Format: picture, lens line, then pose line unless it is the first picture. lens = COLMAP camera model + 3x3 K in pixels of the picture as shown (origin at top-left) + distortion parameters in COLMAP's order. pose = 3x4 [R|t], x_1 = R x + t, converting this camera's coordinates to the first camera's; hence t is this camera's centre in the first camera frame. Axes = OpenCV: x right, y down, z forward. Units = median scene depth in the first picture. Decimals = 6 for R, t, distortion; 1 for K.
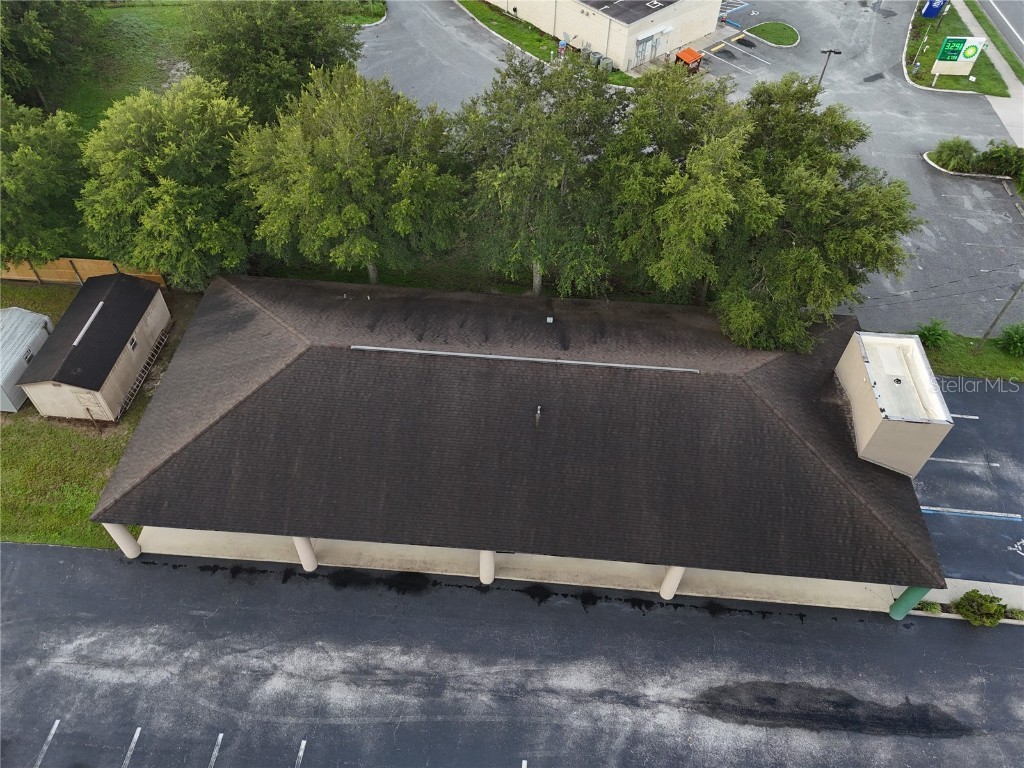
lens RADIAL K [[753.9, 0, 510.7], [0, 753.9, 386.0], [0, 0, 1]] dist [0.063766, -0.053601]
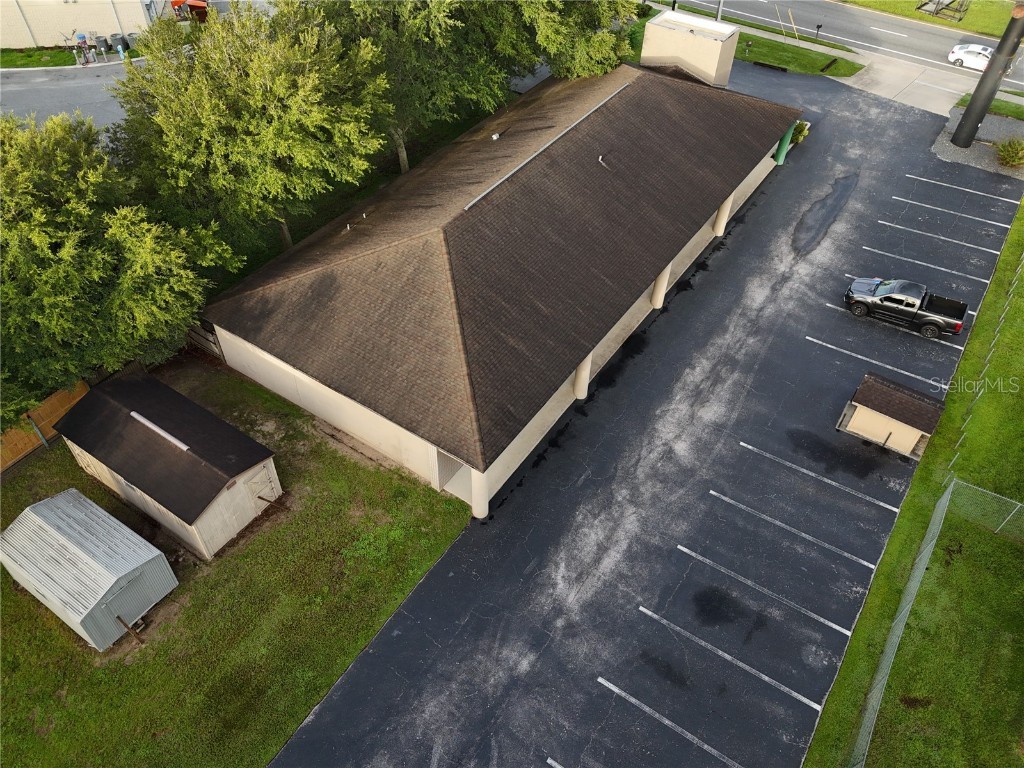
lens RADIAL K [[753.9, 0, 510.7], [0, 753.9, 386.0], [0, 0, 1]] dist [0.063766, -0.053601]
pose [[0.494484, -0.630758, 0.598022, -0.990097], [0.646019, 0.727008, 0.232634, -0.080943], [-0.581502, 0.271300, 0.766976, 0.278048]]
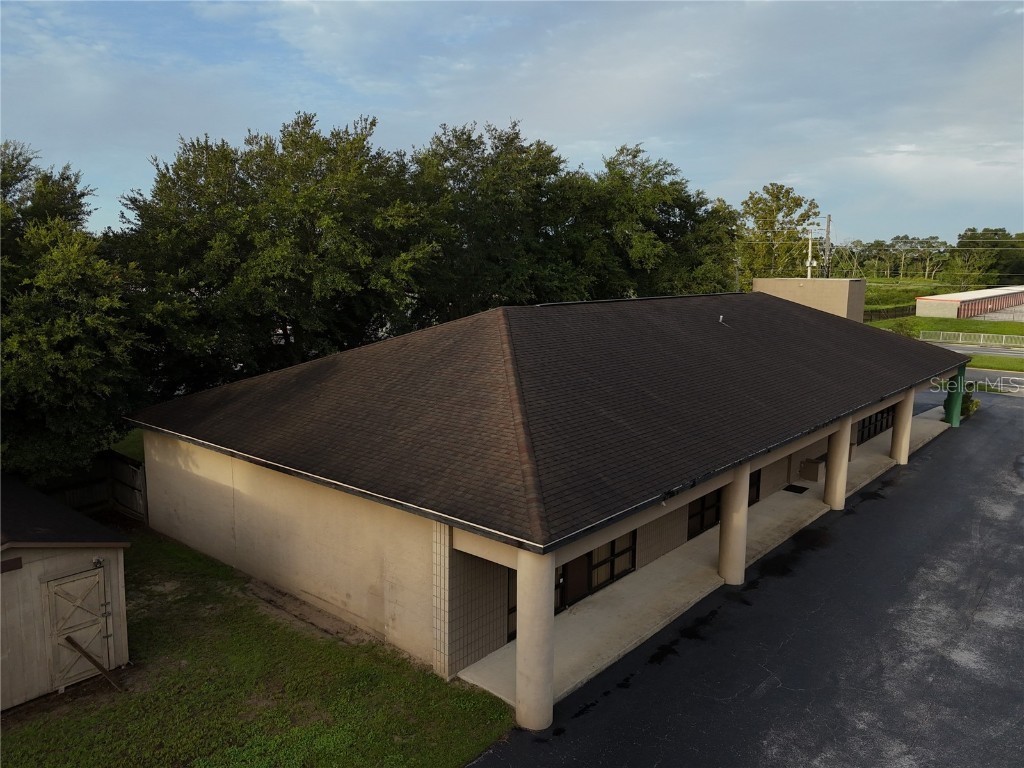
lens RADIAL K [[753.9, 0, 510.7], [0, 753.9, 386.0], [0, 0, 1]] dist [0.063766, -0.053601]
pose [[0.589692, -0.140089, 0.795386, -0.852466], [0.610076, 0.722607, -0.325034, 0.230666], [-0.529217, 0.676916, 0.511580, 0.748472]]
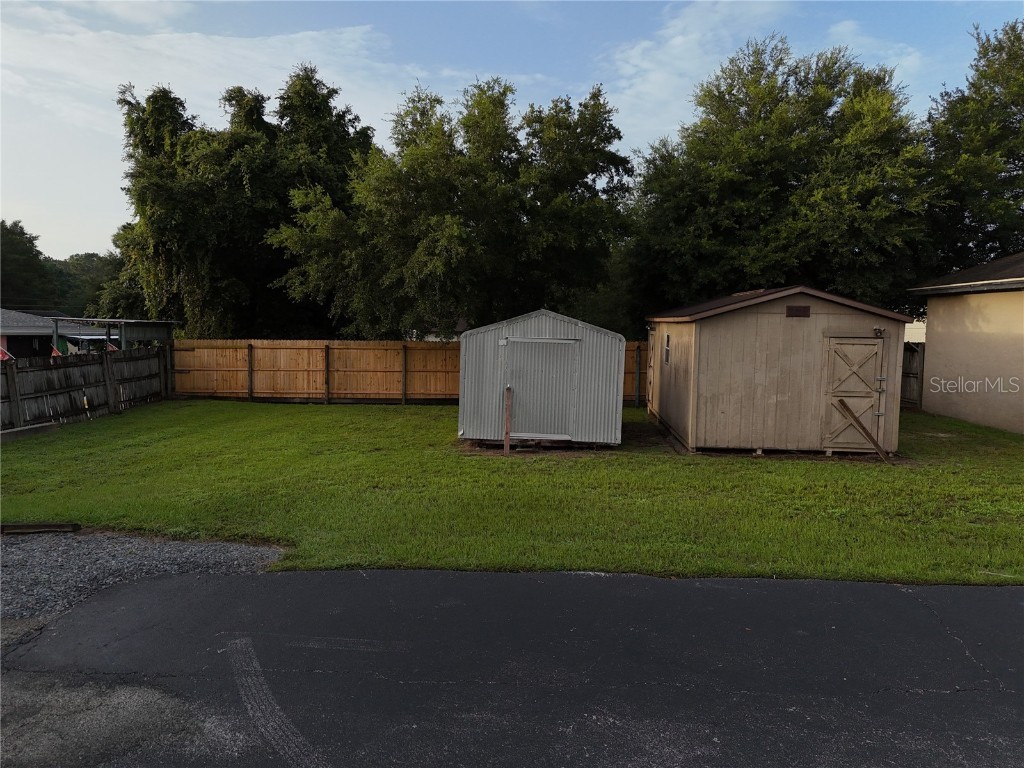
lens RADIAL K [[753.9, 0, 510.7], [0, 753.9, 386.0], [0, 0, 1]] dist [0.063766, -0.053601]
pose [[0.999927, -0.011710, 0.003128, -0.863055], [0.010583, 0.717687, -0.696285, 0.327351], [0.005908, 0.696267, 0.717759, 0.875476]]
